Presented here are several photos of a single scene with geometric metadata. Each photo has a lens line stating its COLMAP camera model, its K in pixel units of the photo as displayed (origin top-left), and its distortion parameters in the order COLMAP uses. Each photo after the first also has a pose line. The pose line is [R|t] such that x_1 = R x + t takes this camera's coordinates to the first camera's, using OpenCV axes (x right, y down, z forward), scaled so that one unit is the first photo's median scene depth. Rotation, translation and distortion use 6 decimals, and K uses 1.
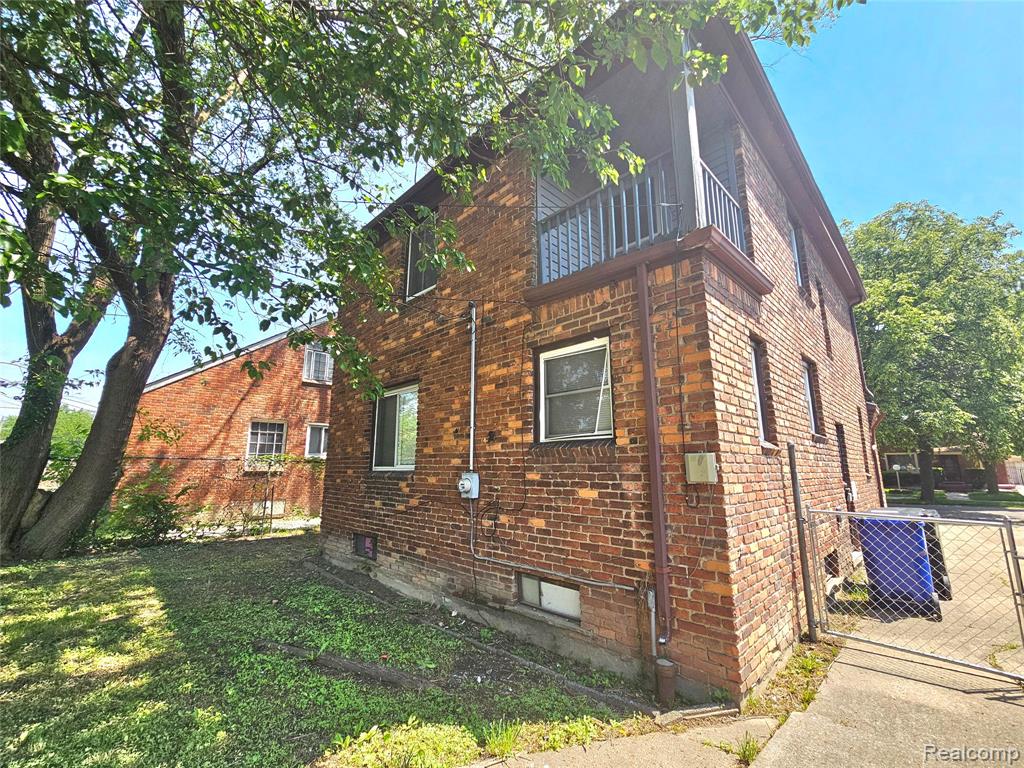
lens RADIAL K [[422.6, 0, 515.3], [0, 422.6, 382.8], [0, 0, 1]] dist [0.001943, 0.000955]
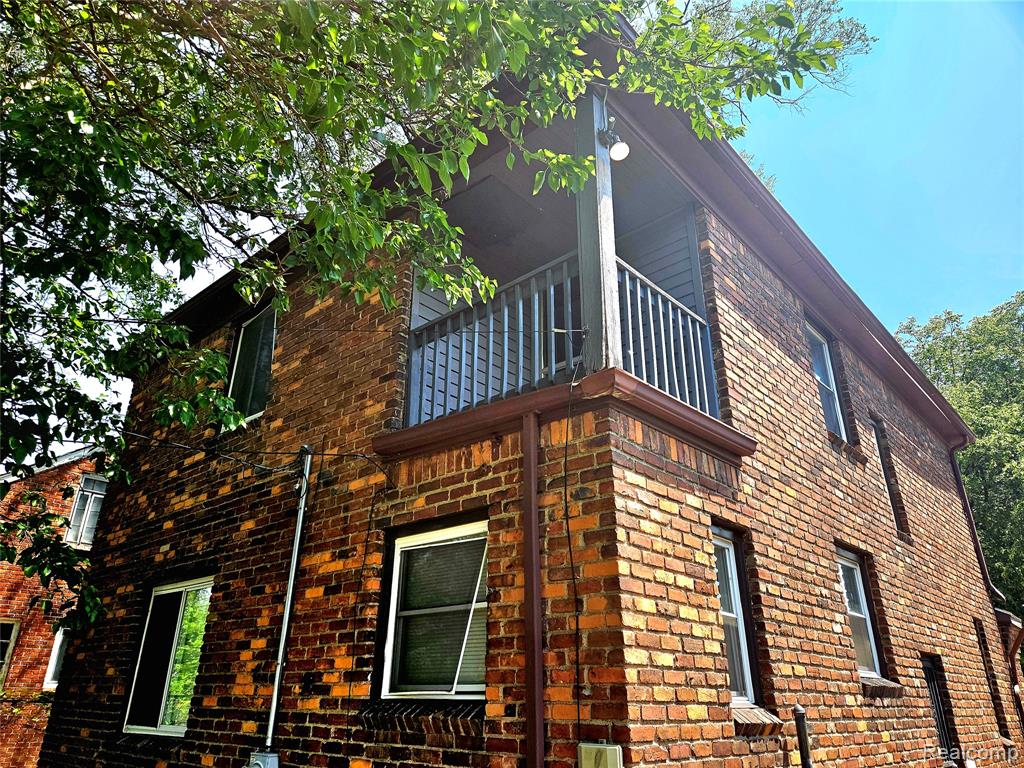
lens RADIAL K [[678.7, 0, 514.8], [0, 678.7, 381.0], [0, 0, 1]] dist [0.089122, -0.073013]
pose [[0.998449, 0.033137, 0.044748, 0.179693], [-0.022428, 0.974899, -0.221514, -0.076123], [-0.050965, 0.220167, 0.974130, -0.028440]]
